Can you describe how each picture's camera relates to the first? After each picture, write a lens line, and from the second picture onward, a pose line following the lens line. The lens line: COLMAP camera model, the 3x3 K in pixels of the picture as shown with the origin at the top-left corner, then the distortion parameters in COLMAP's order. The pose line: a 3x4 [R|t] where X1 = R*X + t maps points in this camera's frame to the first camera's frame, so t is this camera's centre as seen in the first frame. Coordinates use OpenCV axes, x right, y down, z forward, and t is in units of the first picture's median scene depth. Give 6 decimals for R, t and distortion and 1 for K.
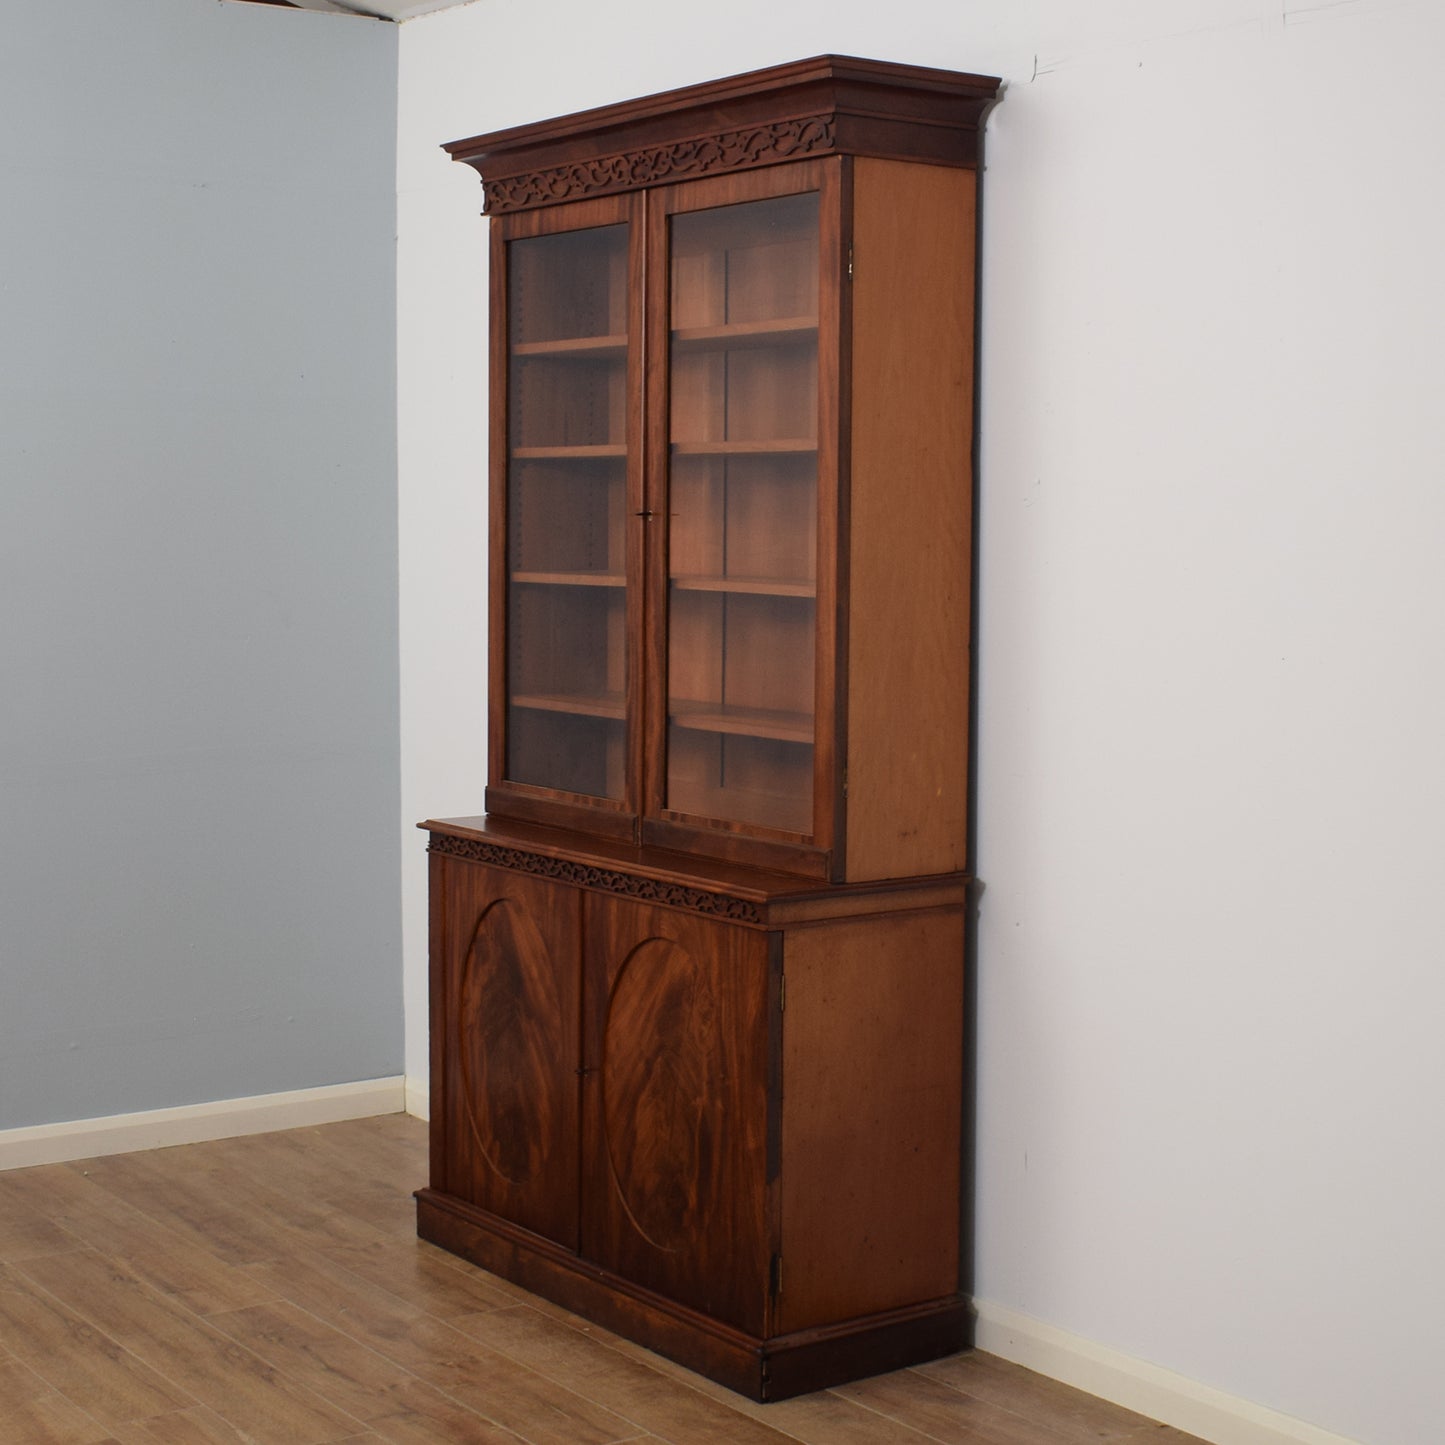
lens RADIAL K [[2514.4, 0, 734.0], [0, 2514.4, 720.8], [0, 0, 1]] dist [-0.085609, 0.000000]
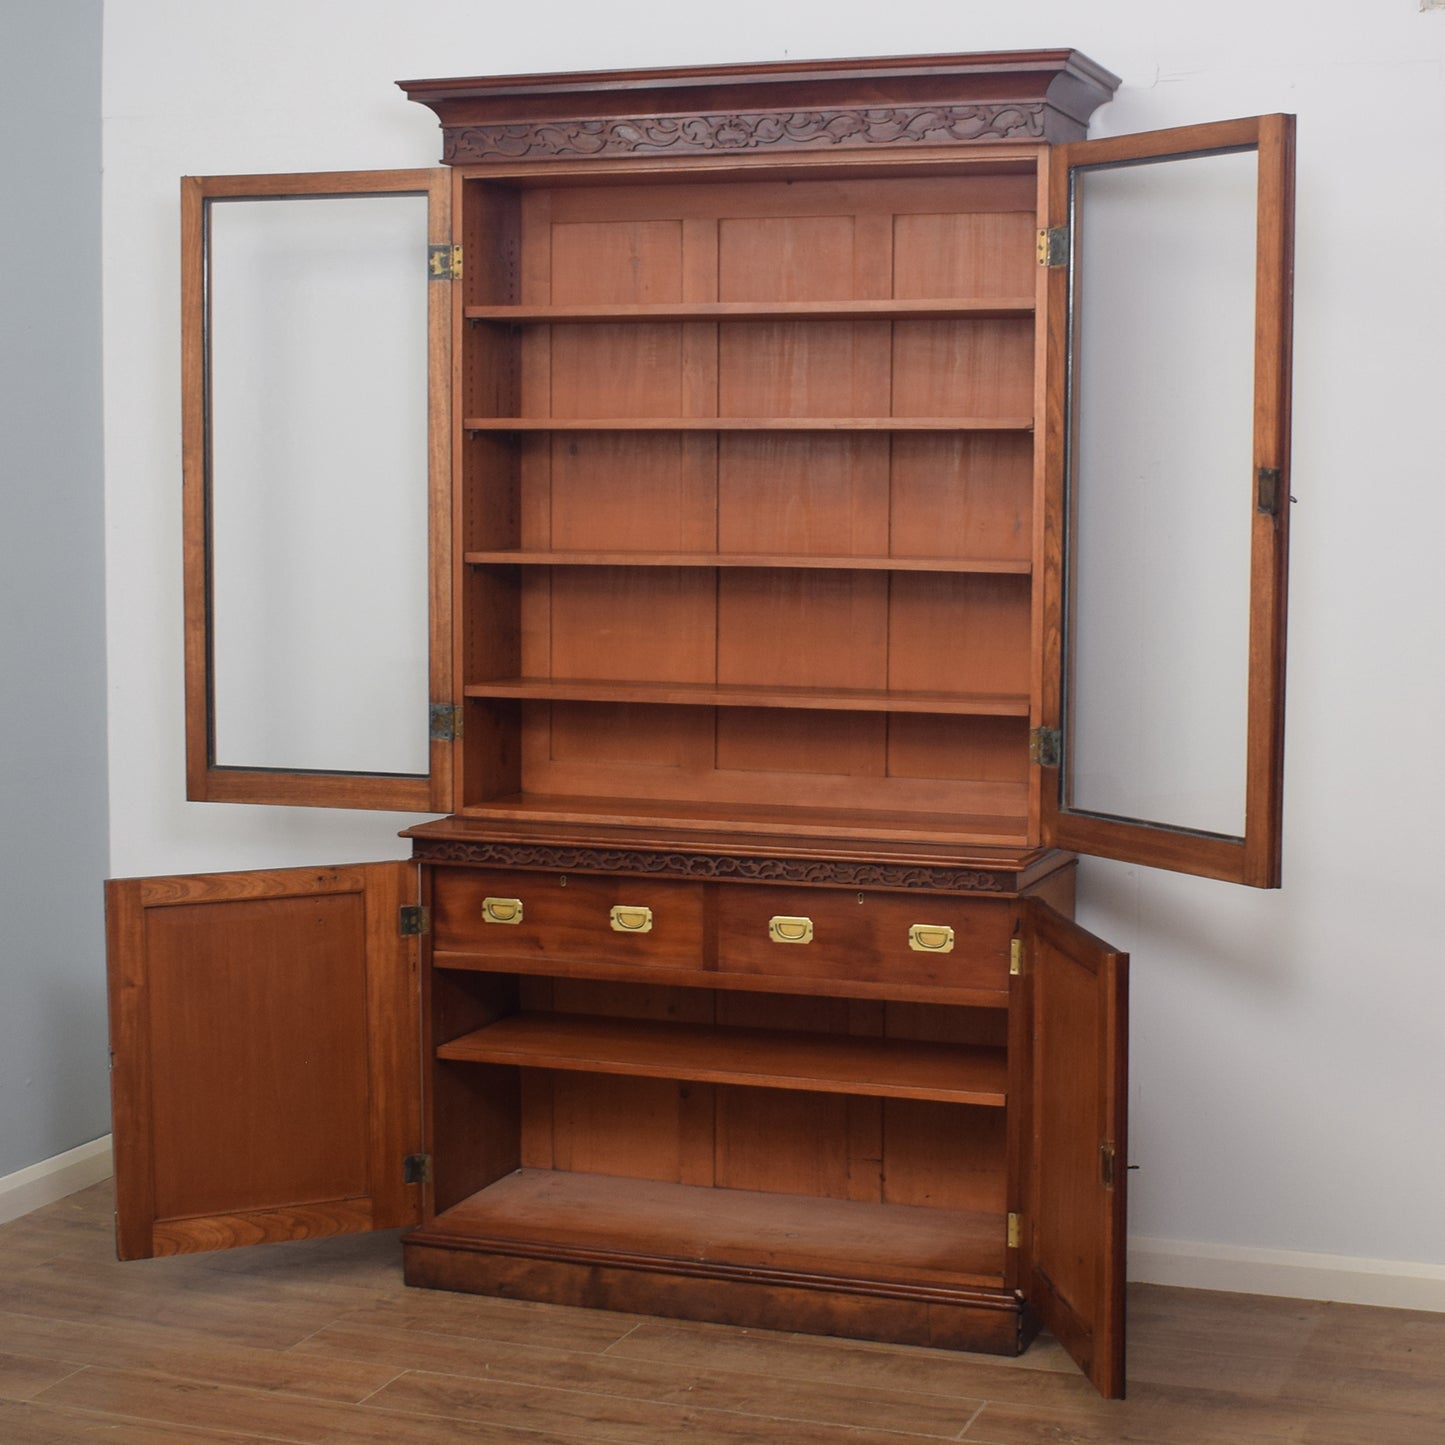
lens RADIAL K [[2646.1, 0, 859.9], [0, 2646.1, 734.7], [0, 0, 1]] dist [-0.082877, 0.000000]
pose [[0.810713, -0.058242, 0.582539, -0.599116], [0.047620, 0.998302, 0.033538, -0.020007], [-0.583503, 0.000551, 0.812110, 0.142679]]
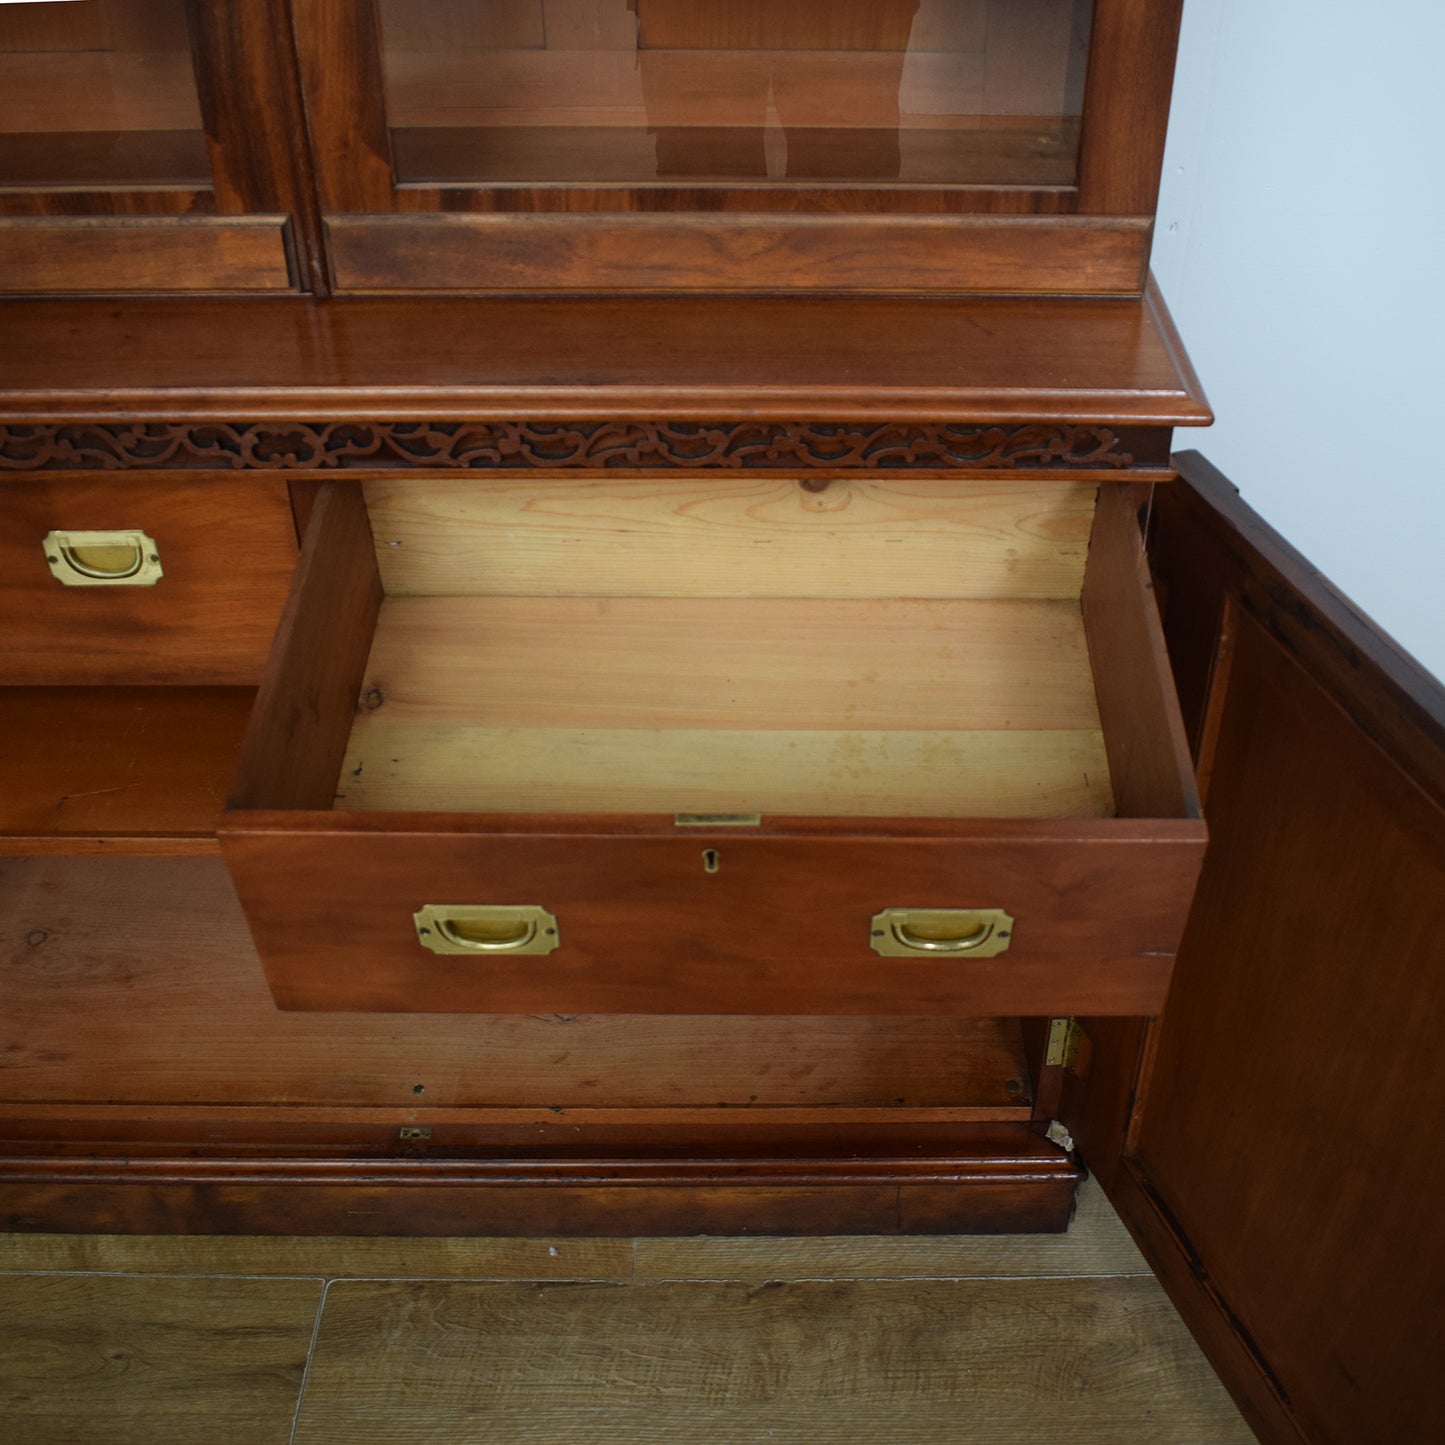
lens RADIAL K [[1696.7, 0, 818.0], [0, 1696.7, 700.2], [0, 0, 1]] dist [-0.091227, 0.000000]
pose [[0.568084, -0.498862, 0.654536, -0.188955], [0.054017, 0.816221, 0.575209, -0.039372], [-0.821196, -0.291411, 0.490629, 0.814652]]
